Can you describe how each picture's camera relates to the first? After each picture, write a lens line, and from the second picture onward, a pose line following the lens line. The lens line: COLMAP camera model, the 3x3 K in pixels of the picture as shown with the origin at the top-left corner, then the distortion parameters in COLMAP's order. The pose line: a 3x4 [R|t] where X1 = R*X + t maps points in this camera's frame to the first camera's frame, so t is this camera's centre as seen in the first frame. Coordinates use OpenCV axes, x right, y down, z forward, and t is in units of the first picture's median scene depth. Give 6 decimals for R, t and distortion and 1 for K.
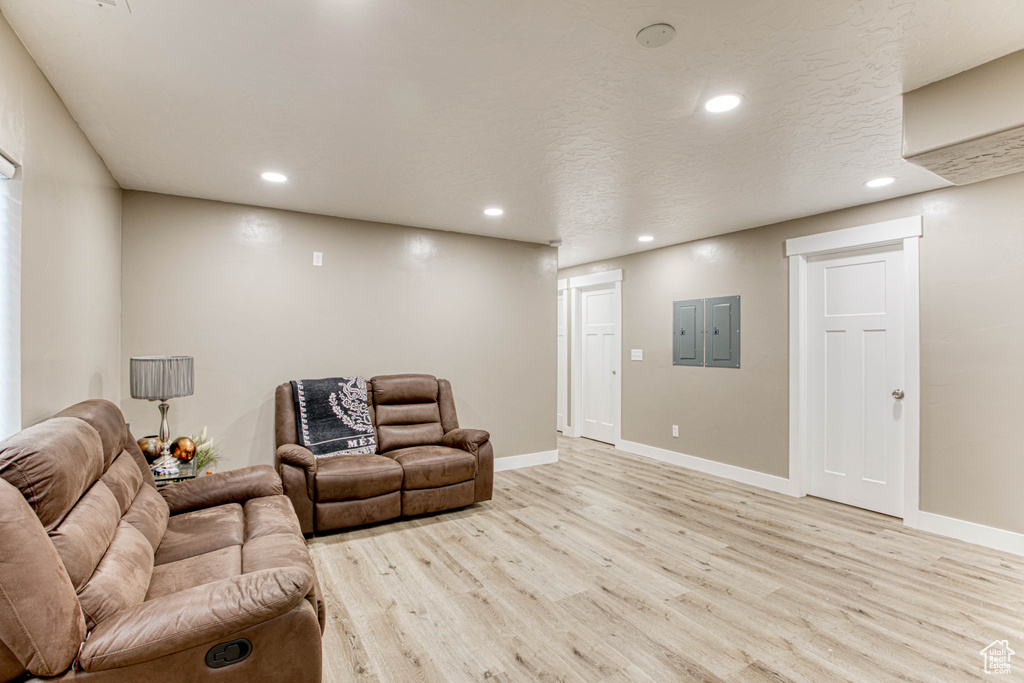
lens RADIAL K [[464.1, 0, 512.0], [0, 464.1, 338.5], [0, 0, 1]] dist [-0.042639, 0.006865]
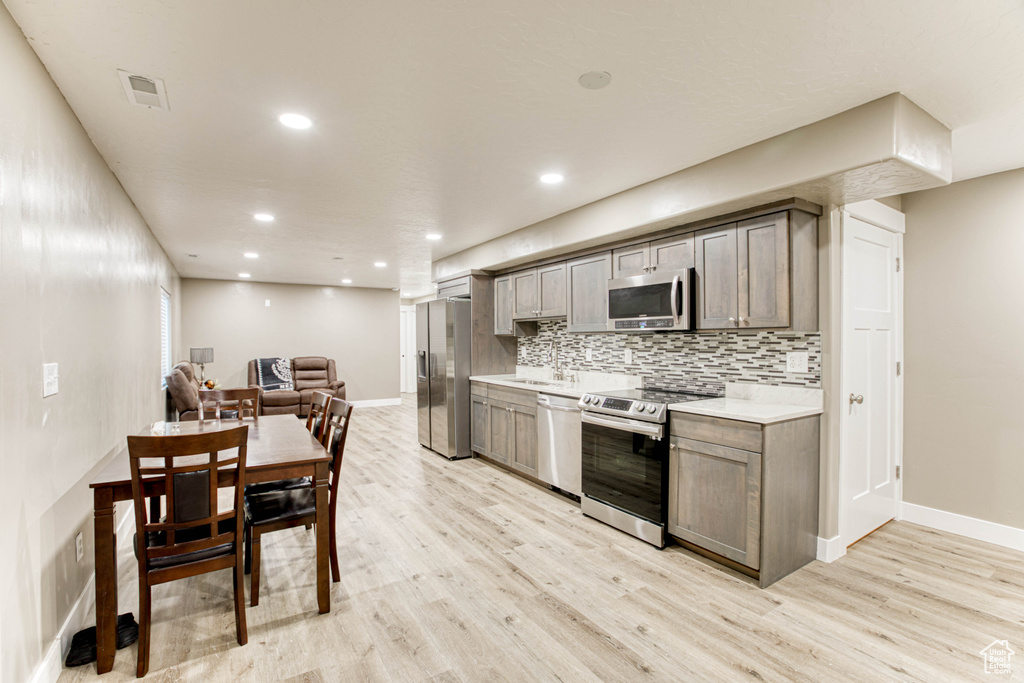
lens RADIAL K [[464.1, 0, 508.1], [0, 464.1, 343.4], [0, 0, 1]] dist [-0.042639, 0.006865]
pose [[0.999785, -0.007895, -0.019175, 0.790801], [0.008164, 0.999869, 0.013993, -0.005617], [0.019062, -0.014147, 0.999718, -1.204224]]
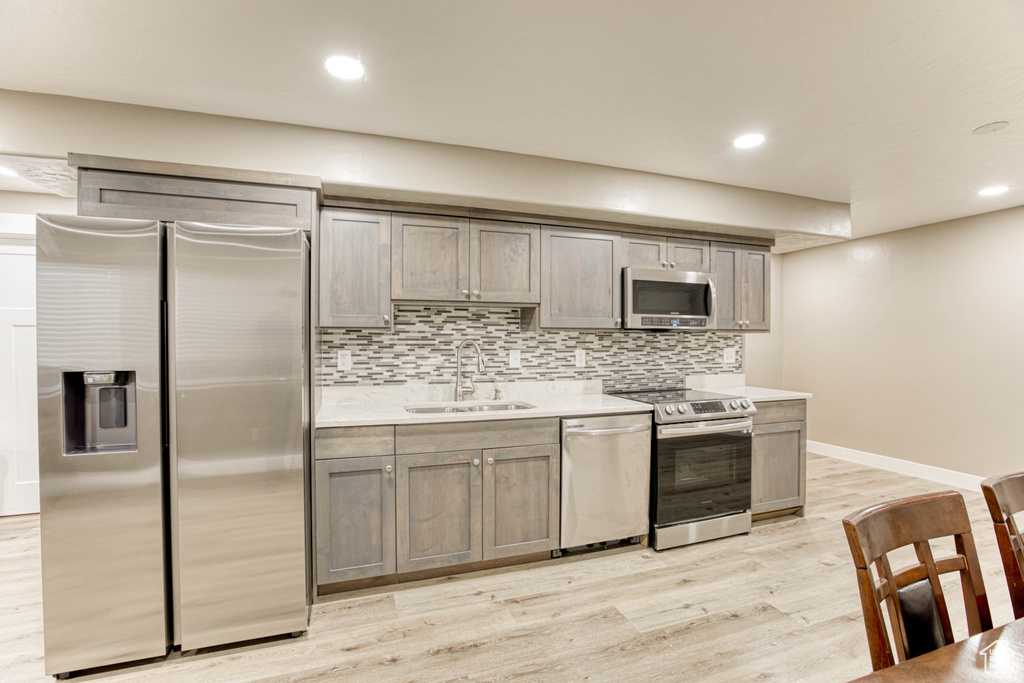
lens RADIAL K [[464.1, 0, 482.6], [0, 464.1, 347.3], [0, 0, 1]] dist [-0.042639, 0.006865]
pose [[0.251741, -0.018893, 0.967610, -3.116122], [-0.005265, 0.999768, 0.020891, 0.040946], [-0.967780, -0.010354, 0.251583, 4.785491]]
